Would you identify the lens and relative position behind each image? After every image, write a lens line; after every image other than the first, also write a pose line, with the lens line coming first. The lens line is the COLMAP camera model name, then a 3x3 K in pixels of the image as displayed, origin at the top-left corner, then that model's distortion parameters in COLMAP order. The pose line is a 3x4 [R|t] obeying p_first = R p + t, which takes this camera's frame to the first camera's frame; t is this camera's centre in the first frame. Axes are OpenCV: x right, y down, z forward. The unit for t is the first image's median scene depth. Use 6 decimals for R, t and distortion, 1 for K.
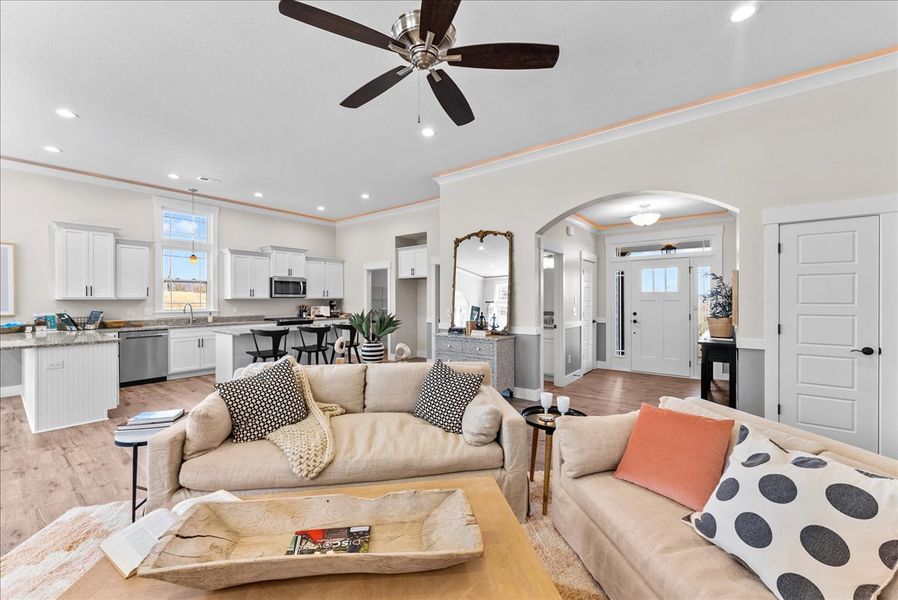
lens RADIAL K [[357.6, 0, 450.9], [0, 357.6, 299.8], [0, 0, 1]] dist [0.000395, -0.000313]
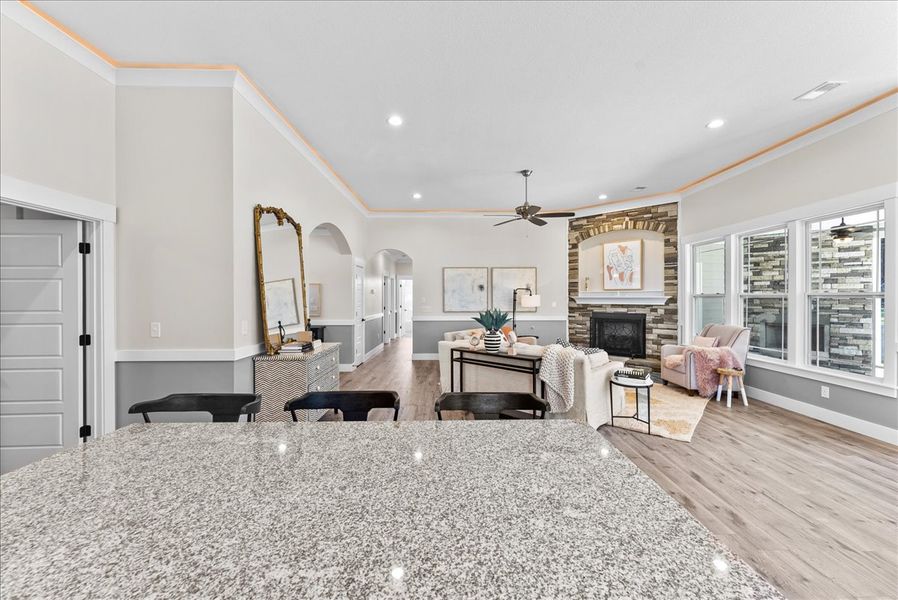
lens RADIAL K [[357.6, 0, 450.6], [0, 357.6, 297.5], [0, 0, 1]] dist [0.000395, -0.000313]
pose [[-0.617035, 0.001182, 0.786935, -0.615757], [0.004562, 0.999987, 0.002075, -0.009908], [-0.786922, 0.004870, -0.617033, 1.027523]]
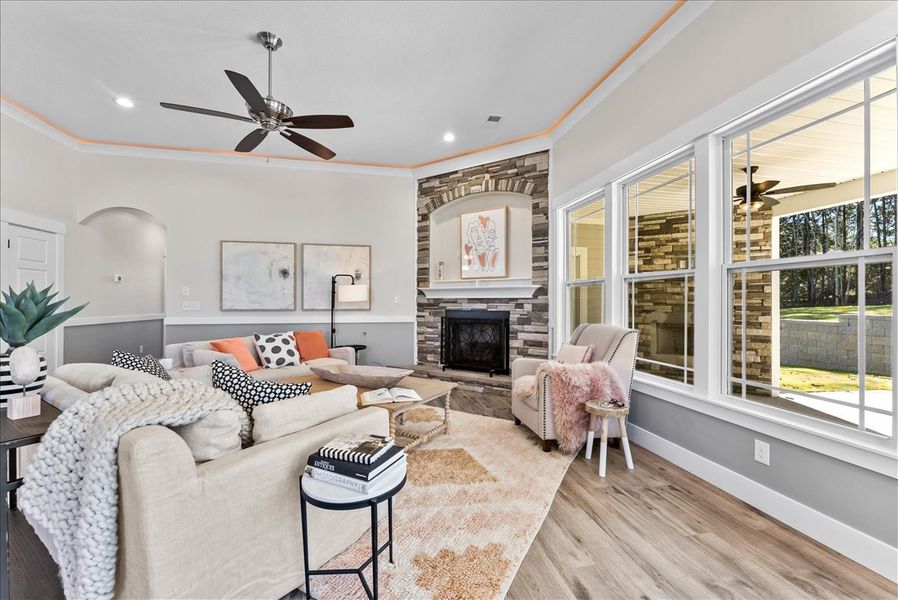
lens RADIAL K [[357.6, 0, 449.7], [0, 357.6, 300.3], [0, 0, 1]] dist [0.000395, -0.000313]
pose [[-0.762410, 0.002405, 0.647090, -0.516291], [0.000129, 0.999994, -0.003565, 0.026085], [-0.647095, -0.002635, -0.762405, 0.526050]]
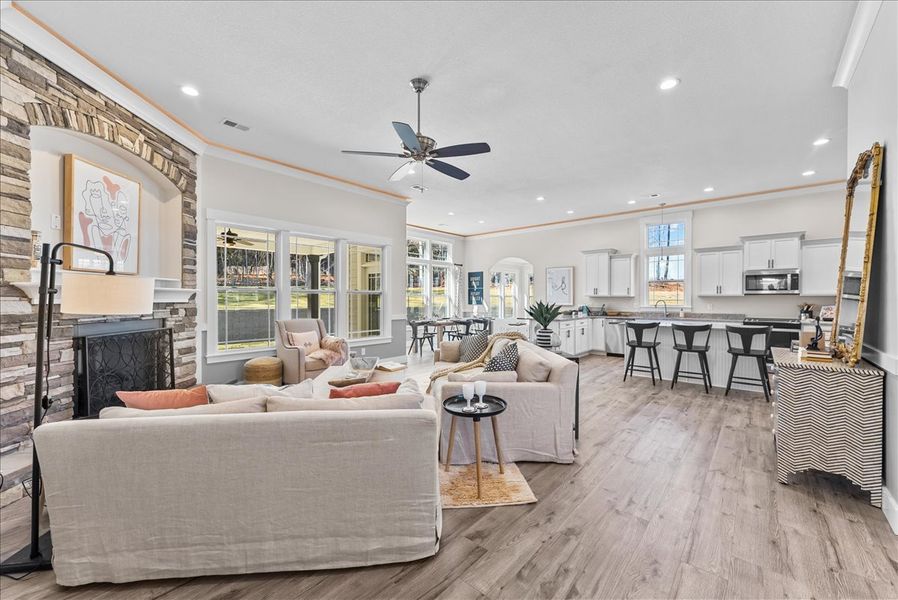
lens RADIAL K [[357.6, 0, 452.0], [0, 357.6, 299.2], [0, 0, 1]] dist [0.000395, -0.000313]
pose [[-0.055045, 0.002087, -0.998482, 0.536431], [-0.004068, 0.999989, 0.002315, 0.008340], [0.998476, 0.004189, -0.055036, 0.398034]]
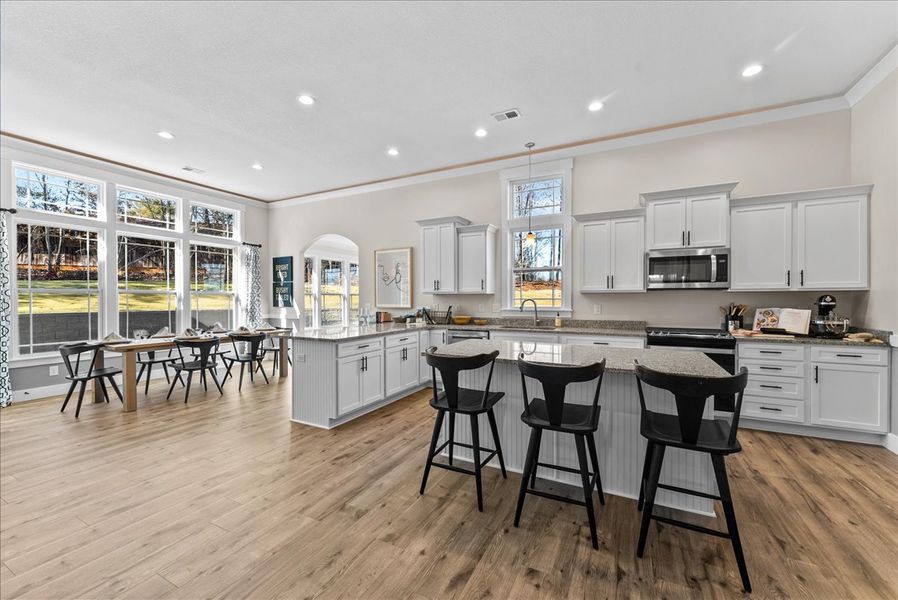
lens RADIAL K [[357.6, 0, 452.3], [0, 357.6, 300.2], [0, 0, 1]] dist [0.000395, -0.000313]
pose [[0.189001, 0.007193, -0.981950, -0.028779], [-0.001439, 0.999974, 0.007048, 0.007989], [0.981976, 0.000081, 0.189007, 0.754871]]
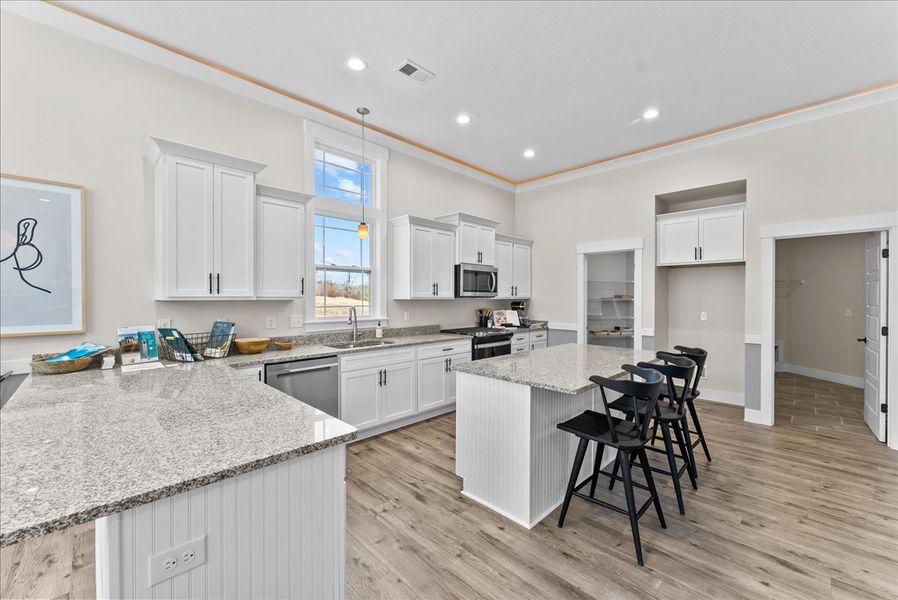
lens RADIAL K [[357.6, 0, 451.2], [0, 357.6, 300.1], [0, 0, 1]] dist [0.000395, -0.000313]
pose [[0.992606, 0.003345, -0.121333, -0.544469], [-0.003096, 0.999993, 0.002242, -0.003017], [0.121340, -0.001850, 0.992609, 0.473711]]
